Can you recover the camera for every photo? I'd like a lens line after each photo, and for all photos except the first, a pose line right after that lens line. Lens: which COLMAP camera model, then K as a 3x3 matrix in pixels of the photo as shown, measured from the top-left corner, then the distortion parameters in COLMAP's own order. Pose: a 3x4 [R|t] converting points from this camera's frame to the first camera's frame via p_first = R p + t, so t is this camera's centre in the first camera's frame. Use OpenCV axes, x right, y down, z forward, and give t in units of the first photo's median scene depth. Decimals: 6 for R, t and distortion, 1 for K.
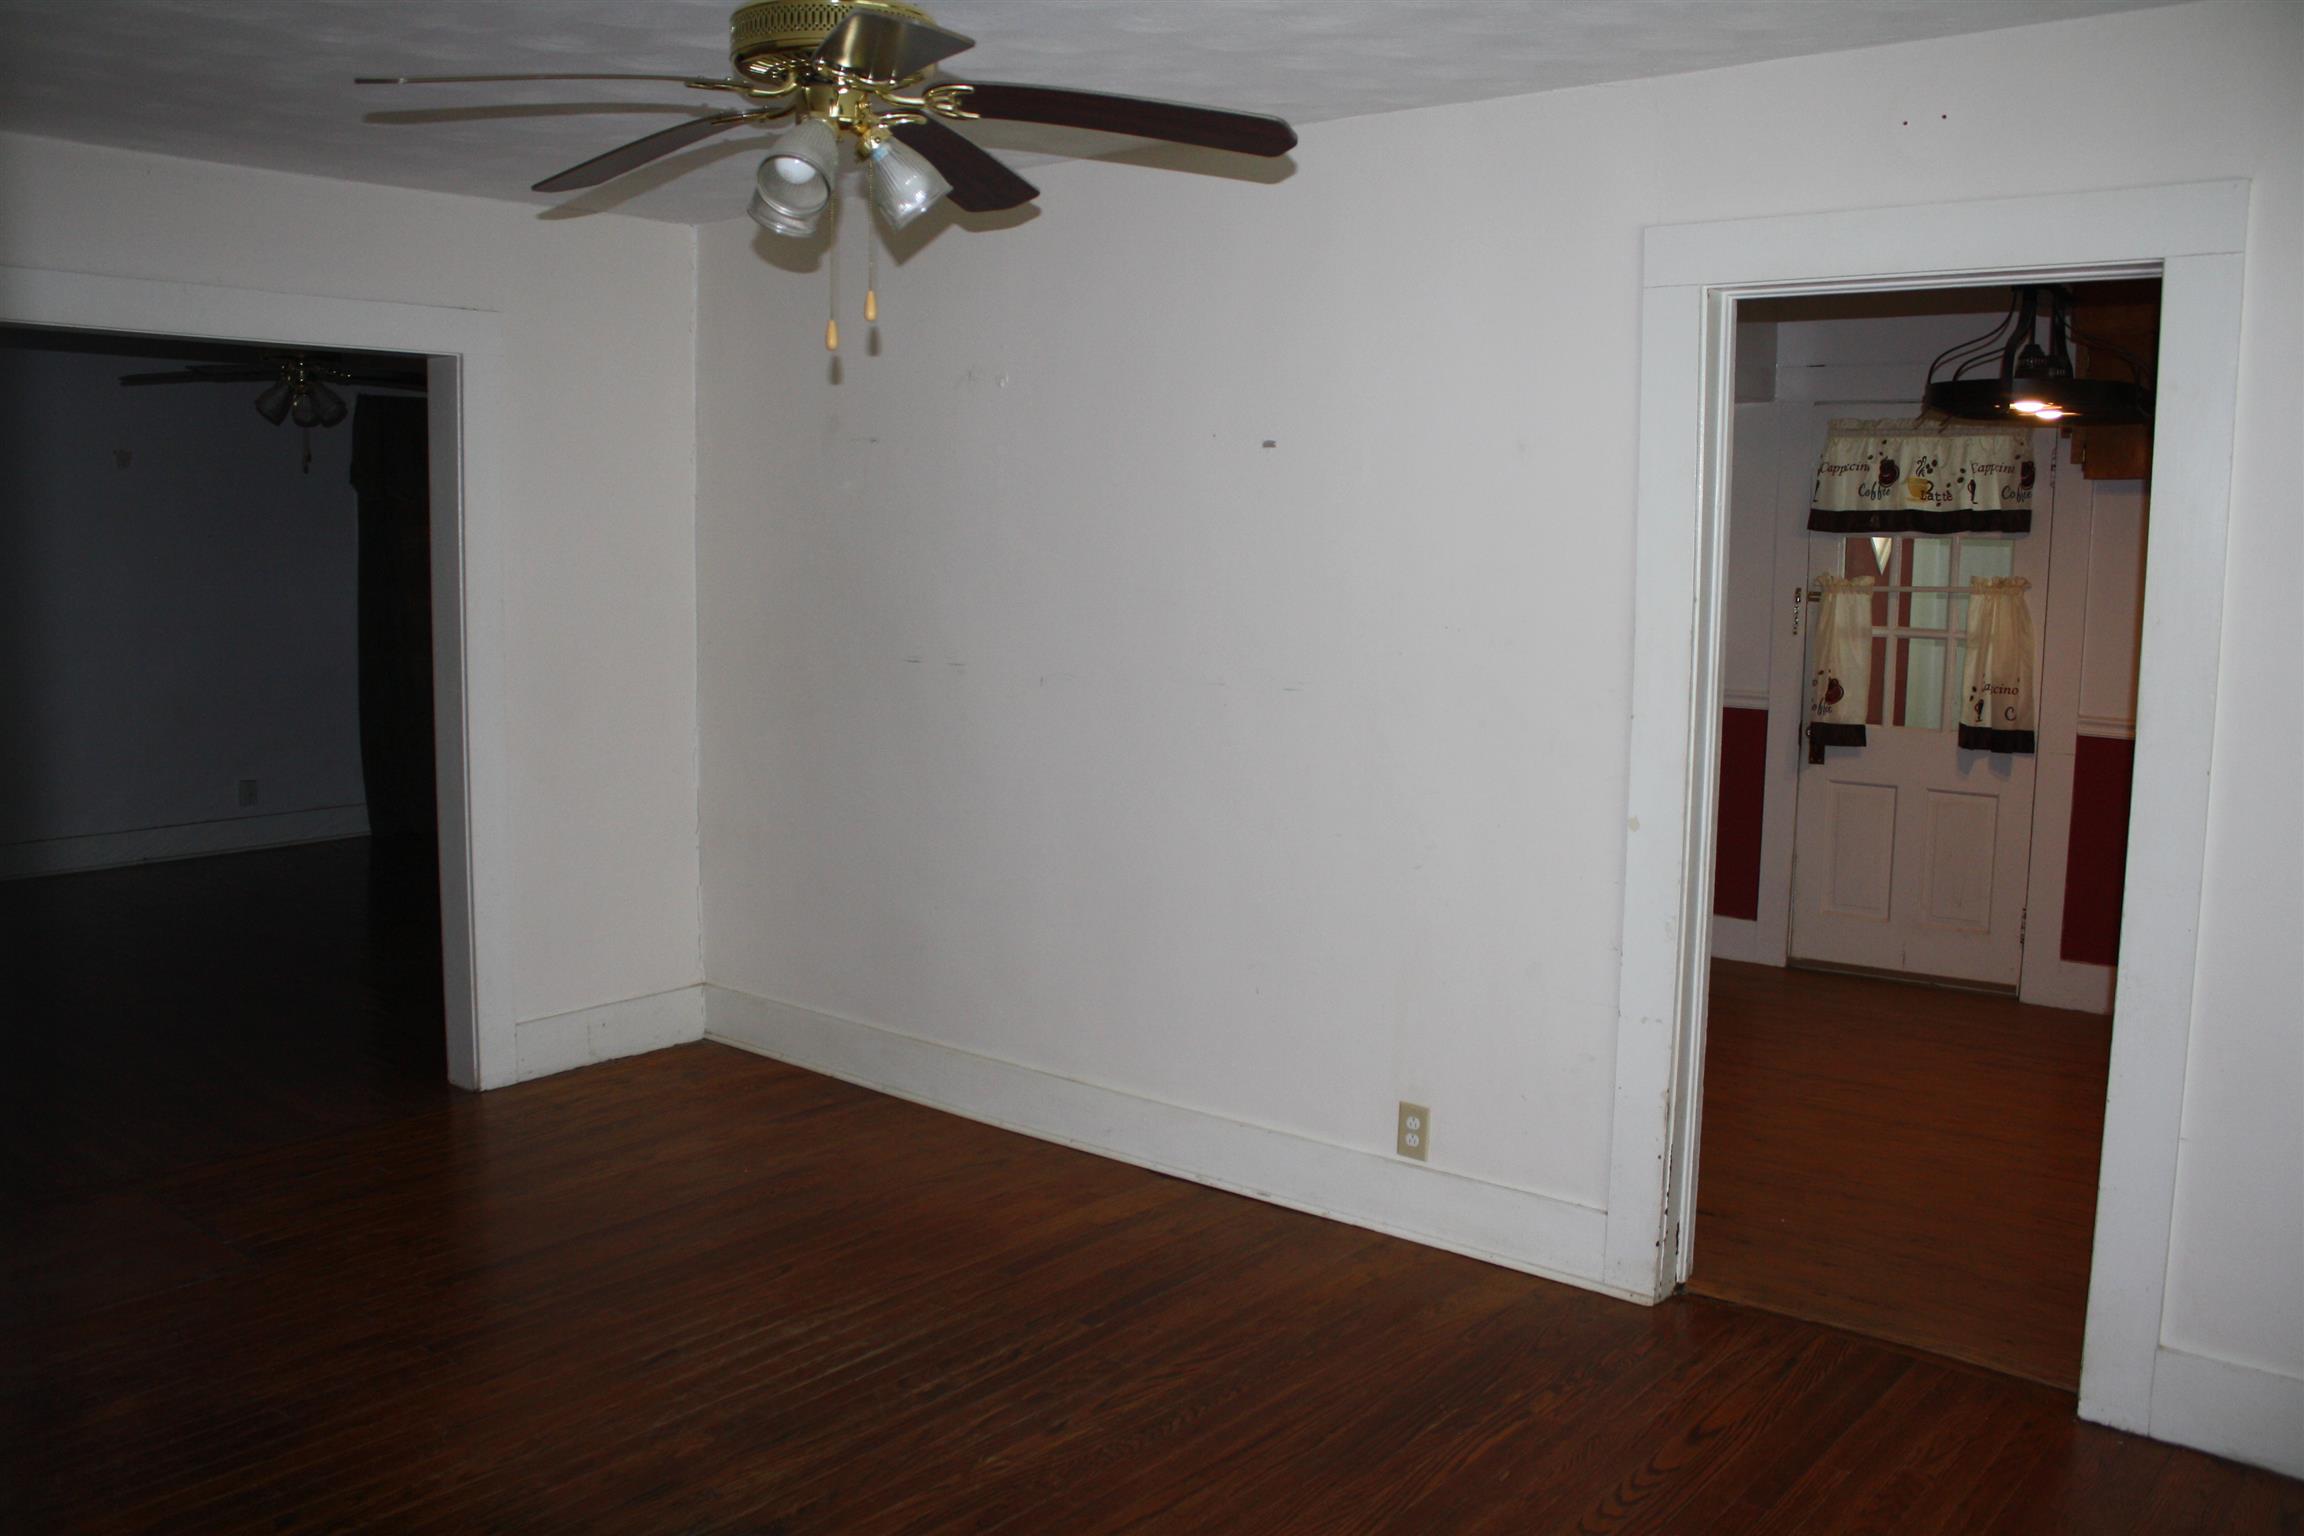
lens RADIAL K [[1950.2, 0, 1152.0], [0, 1950.2, 768.0], [0, 0, 1]] dist [-0.129220, 0.140457]
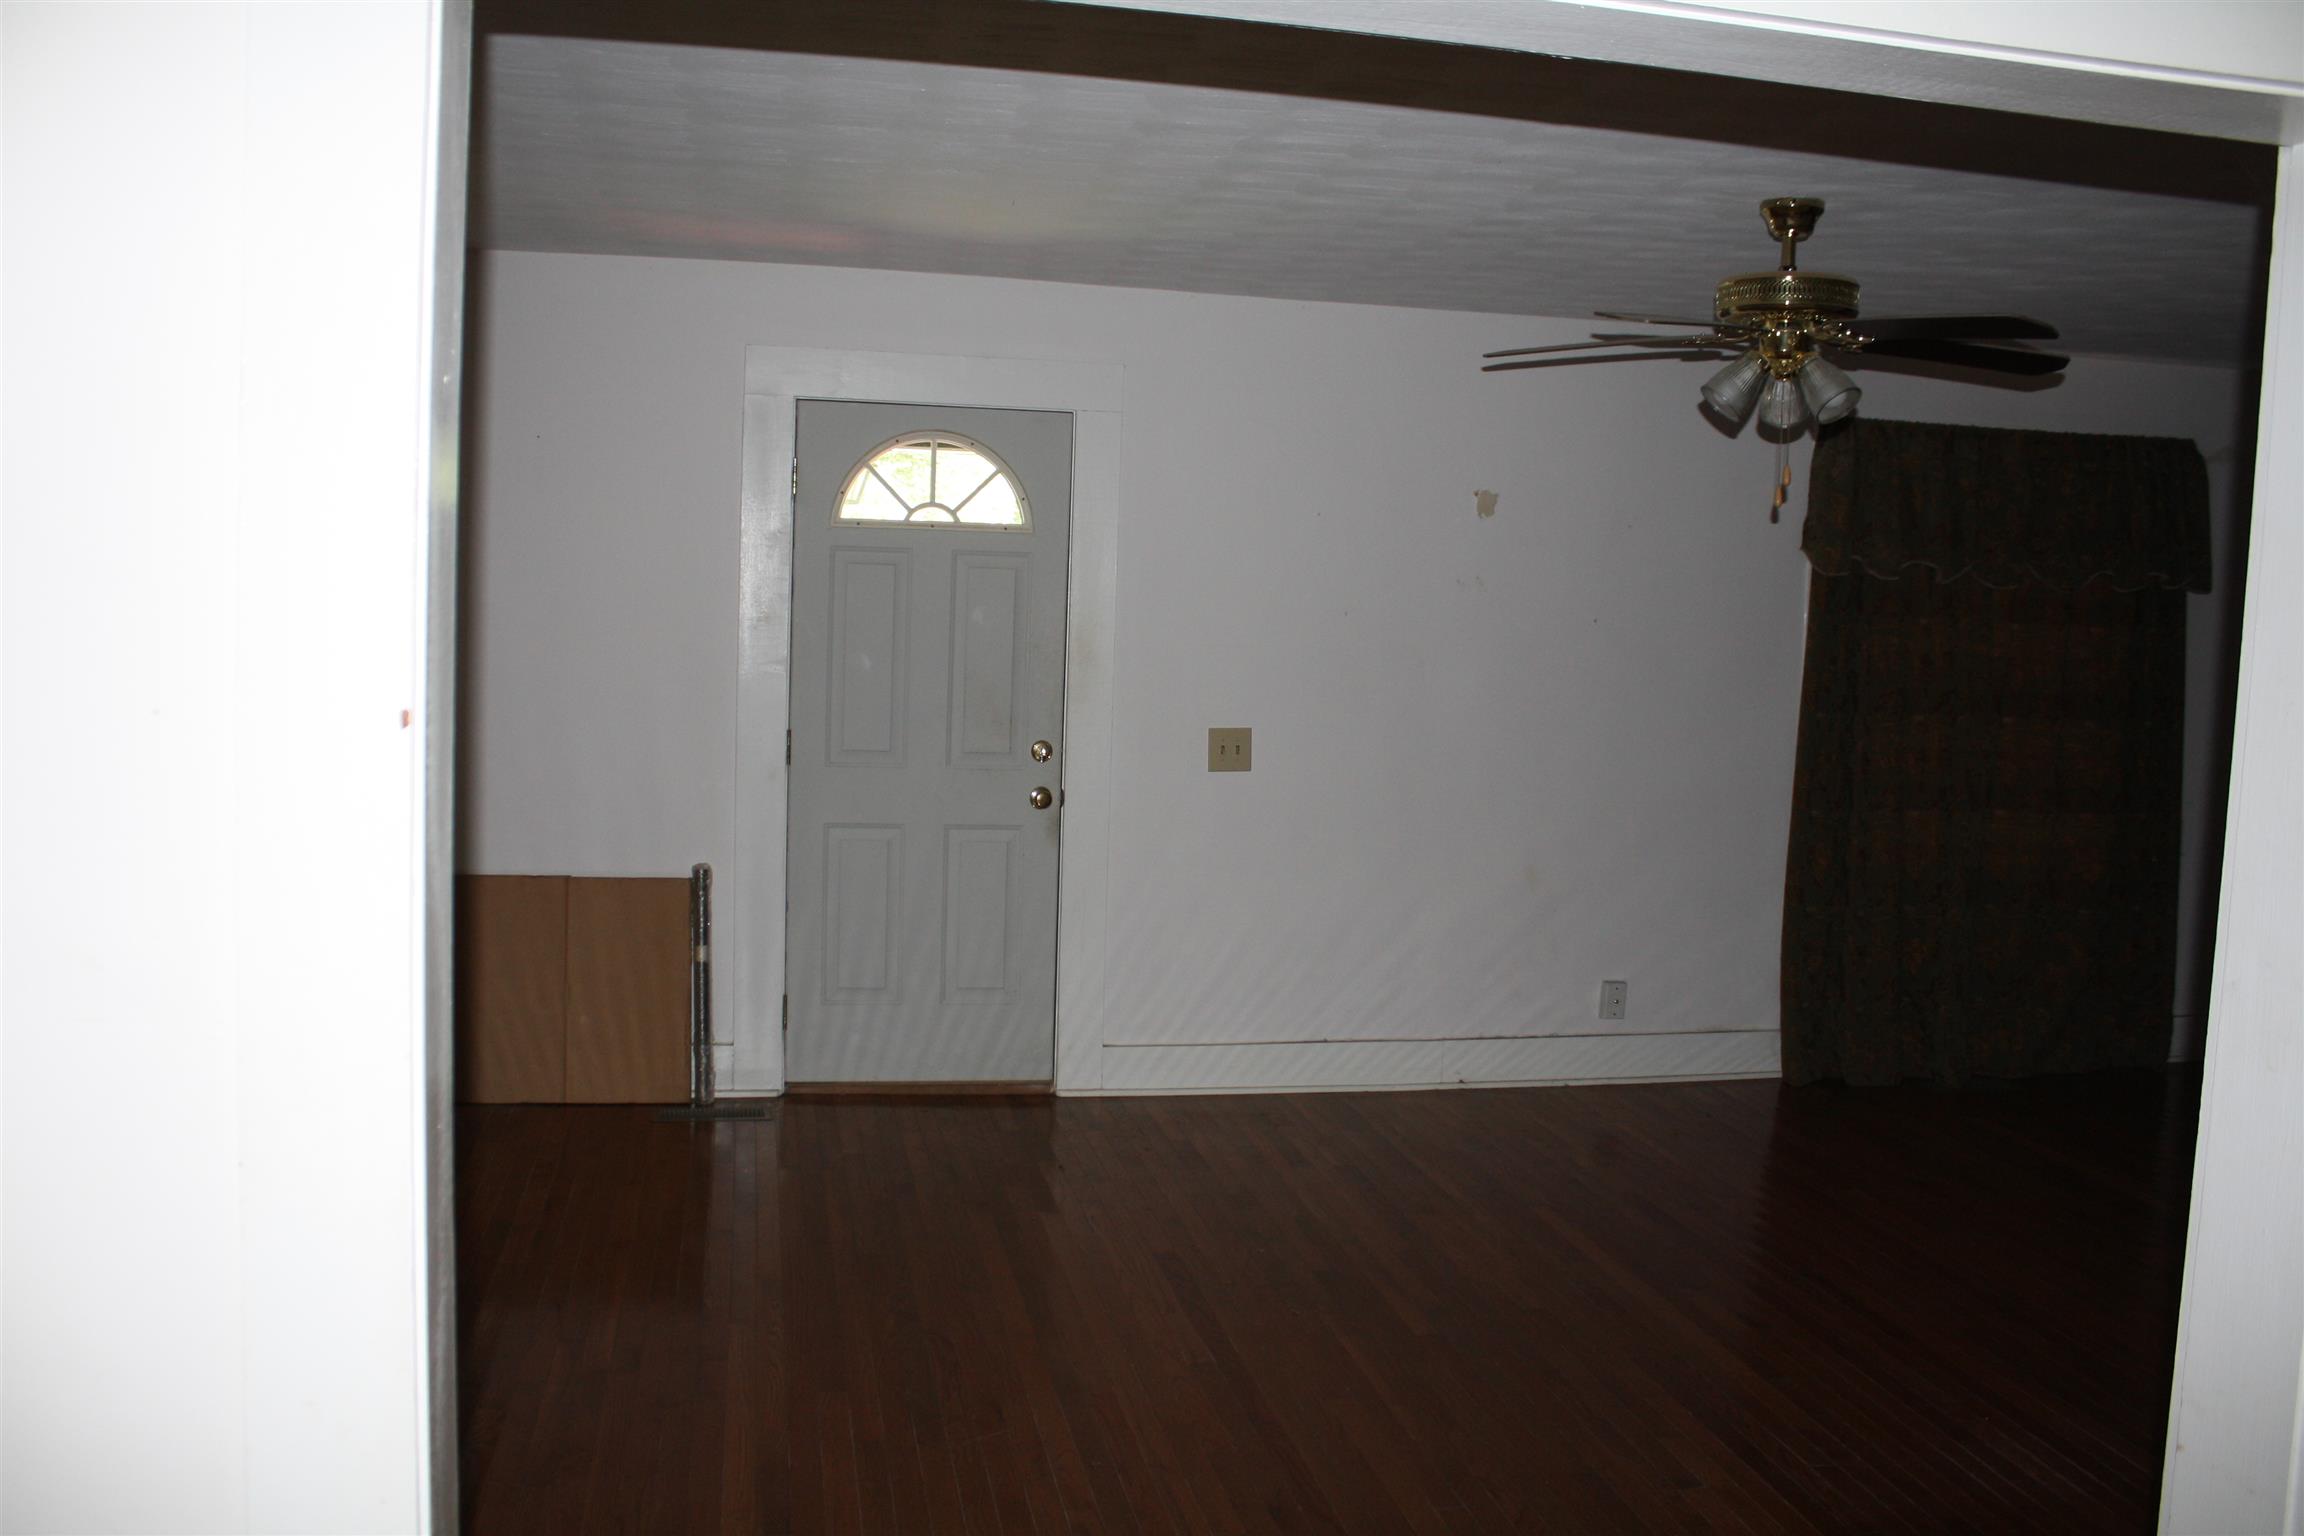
lens RADIAL K [[1950.2, 0, 1152.0], [0, 1950.2, 768.0], [0, 0, 1]] dist [-0.129220, 0.140457]
pose [[0.779126, 0.075417, -0.622314, -0.232303], [-0.099861, 0.994992, -0.004443, -0.063726], [0.618862, 0.065606, 0.782755, 0.457783]]
